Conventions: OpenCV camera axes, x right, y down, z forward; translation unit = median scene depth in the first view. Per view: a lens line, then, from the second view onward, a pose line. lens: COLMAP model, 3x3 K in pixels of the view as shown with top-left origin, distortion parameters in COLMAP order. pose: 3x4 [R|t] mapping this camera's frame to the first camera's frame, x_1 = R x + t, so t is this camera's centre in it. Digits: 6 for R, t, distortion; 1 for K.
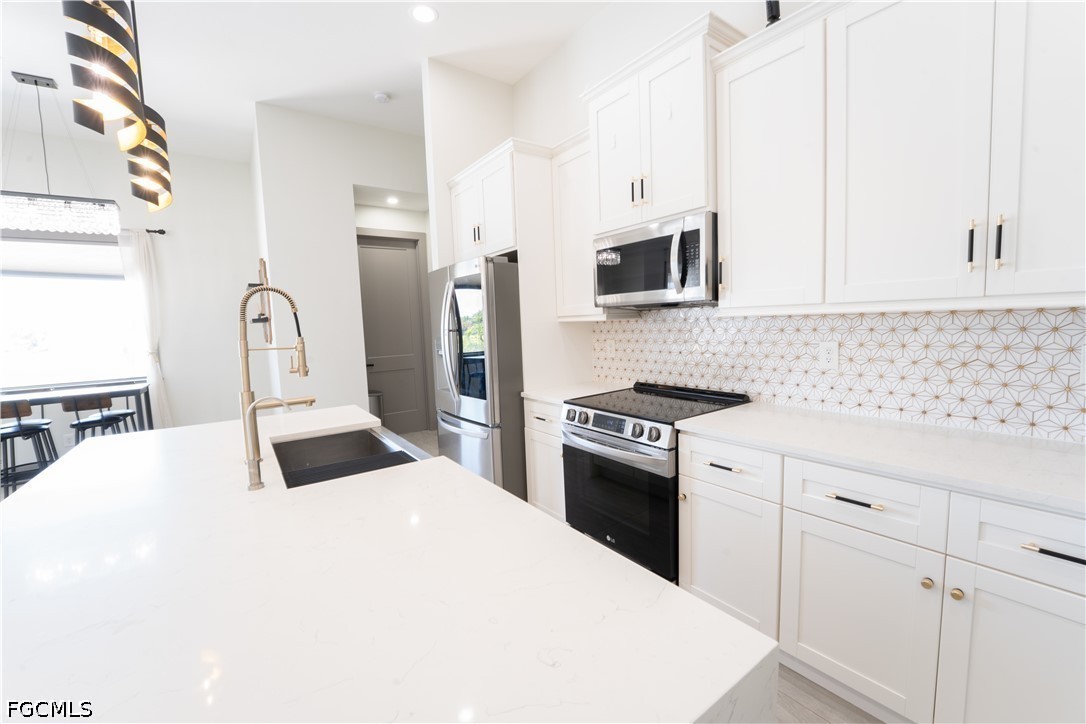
lens RADIAL K [[441.3, 0, 554.3], [0, 441.3, 362.7], [0, 0, 1]] dist [-0.028636, 0.001857]
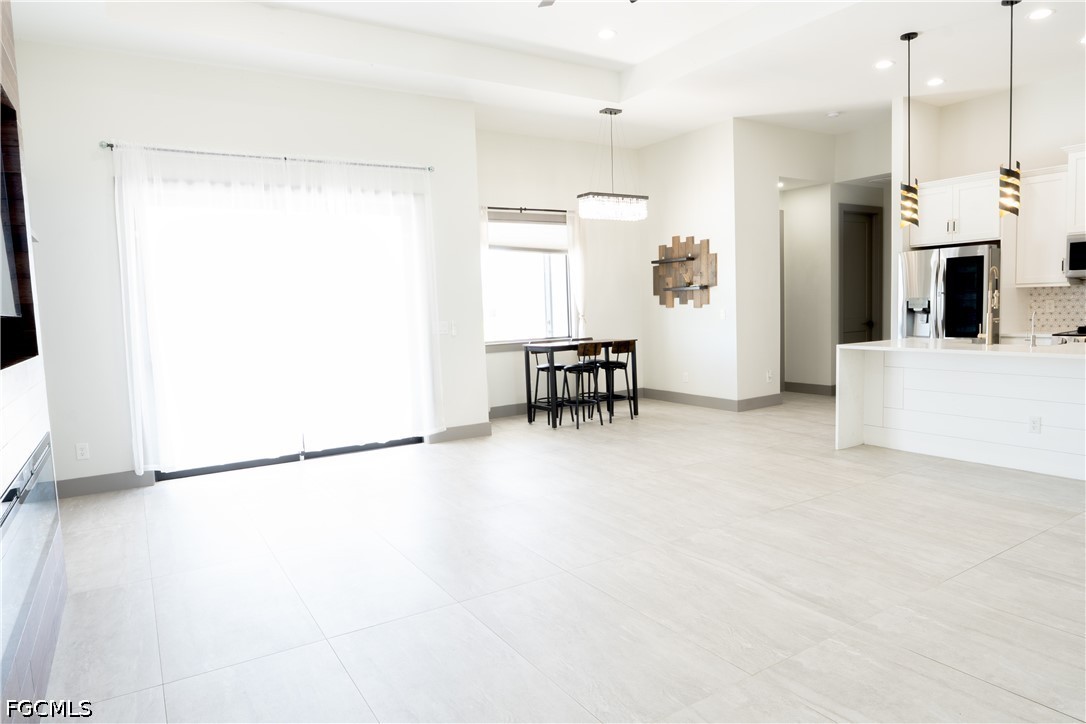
lens RADIAL K [[674.3, 0, 537.3], [0, 674.3, 363.0], [0, 0, 1]] dist [-0.025604, -0.002603]
pose [[0.997769, 0.004706, -0.066593, -1.414810], [-0.004369, 0.999977, 0.005214, 0.152119], [0.066616, -0.004911, 0.997767, -1.298729]]
